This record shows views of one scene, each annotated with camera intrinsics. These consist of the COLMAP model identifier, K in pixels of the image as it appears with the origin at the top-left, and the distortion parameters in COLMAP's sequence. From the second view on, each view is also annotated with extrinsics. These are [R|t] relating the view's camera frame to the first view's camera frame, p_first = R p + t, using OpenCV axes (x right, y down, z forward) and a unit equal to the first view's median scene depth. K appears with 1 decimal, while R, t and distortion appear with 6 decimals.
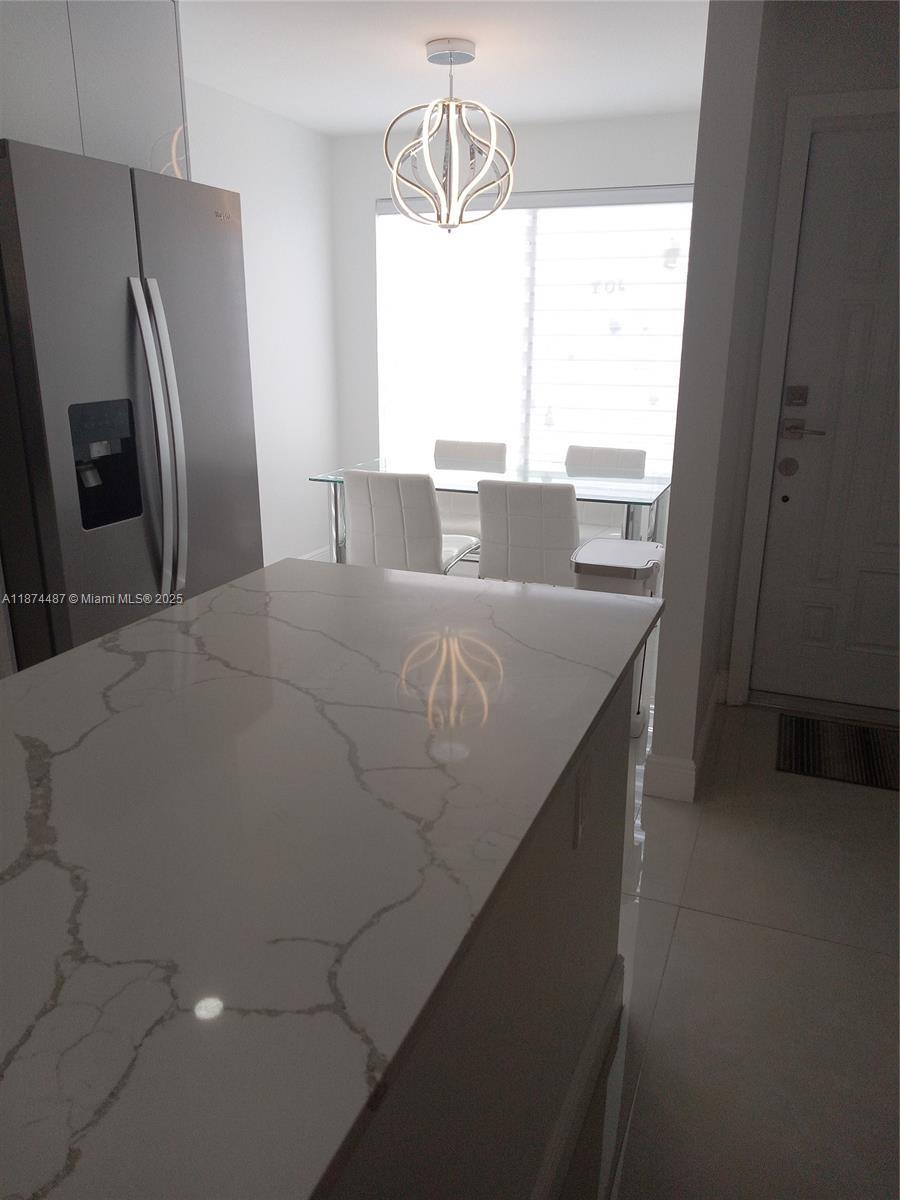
lens RADIAL K [[889.1, 0, 450.0], [0, 889.1, 600.0], [0, 0, 1]] dist [0.002957, -0.004532]
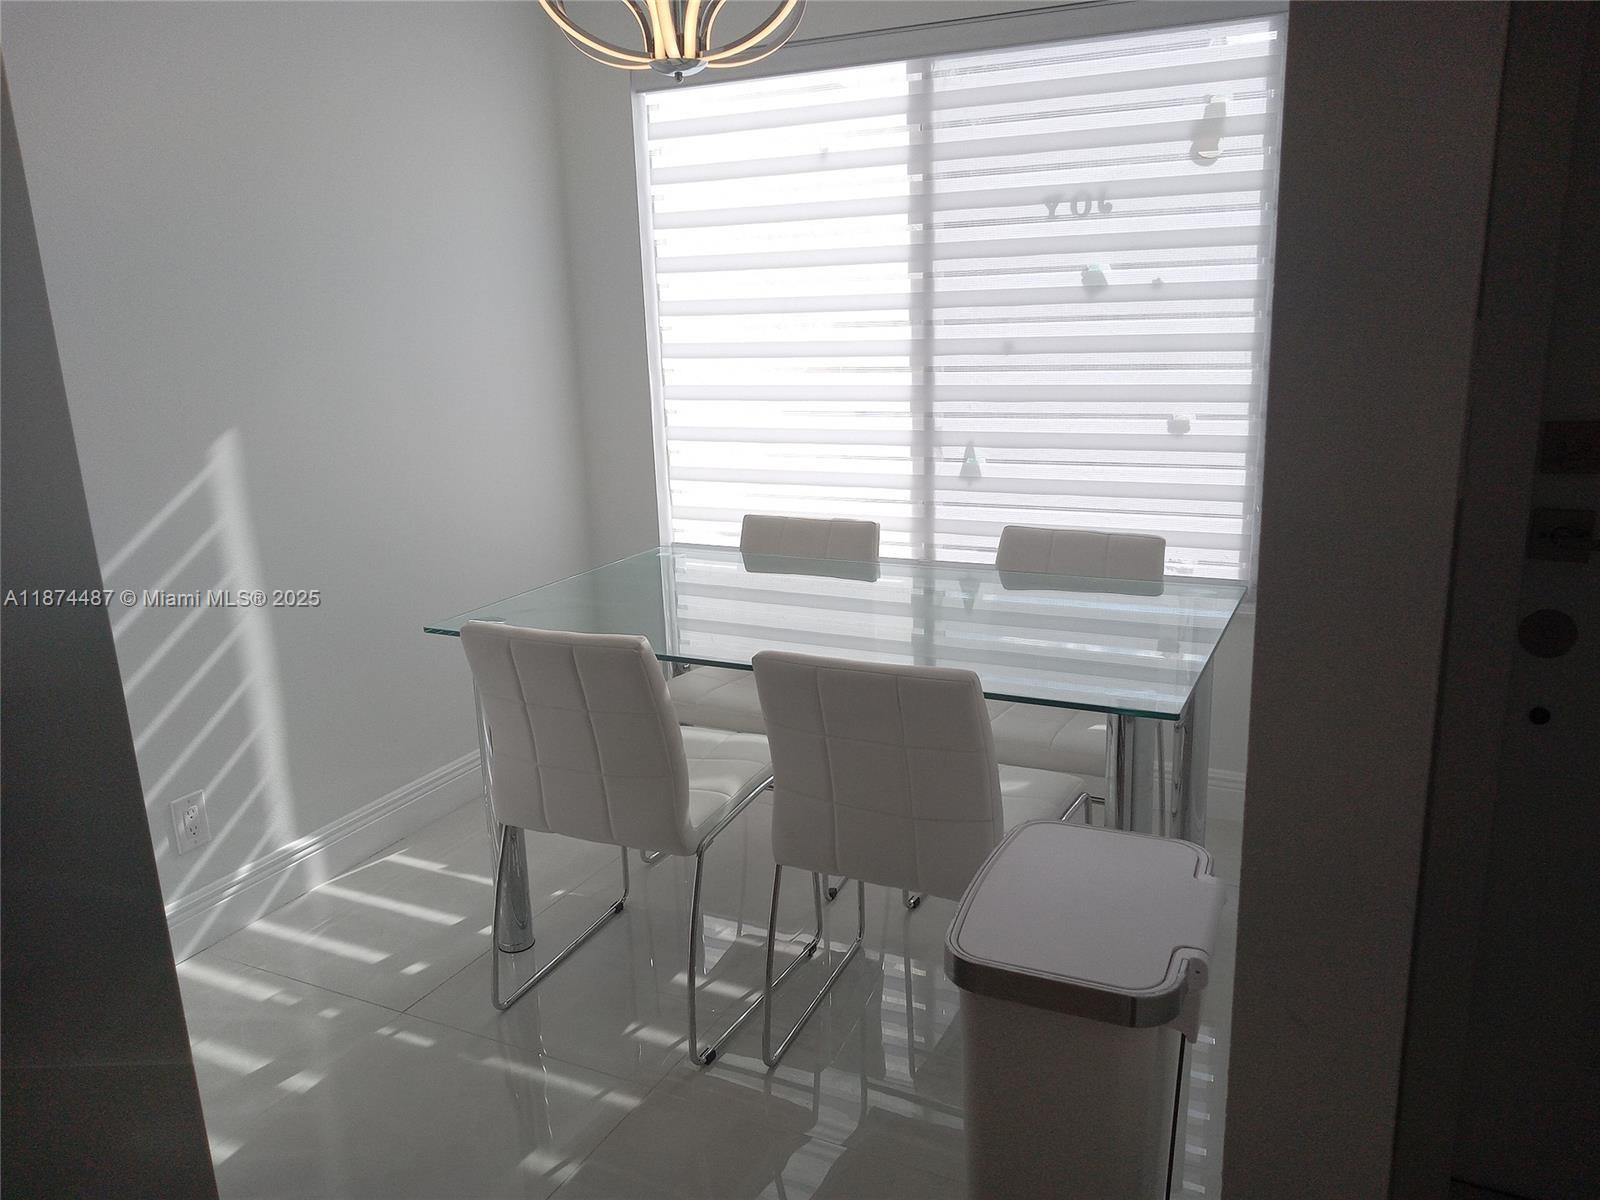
lens RADIAL K [[1185.5, 0, 800.0], [0, 1185.5, 600.0], [0, 0, 1]] dist [0.002957, -0.004532]
pose [[0.996126, -0.011147, -0.087230, 0.123003], [0.007030, 0.998853, -0.047367, -0.161345], [0.087658, 0.046570, 0.995061, 0.533578]]
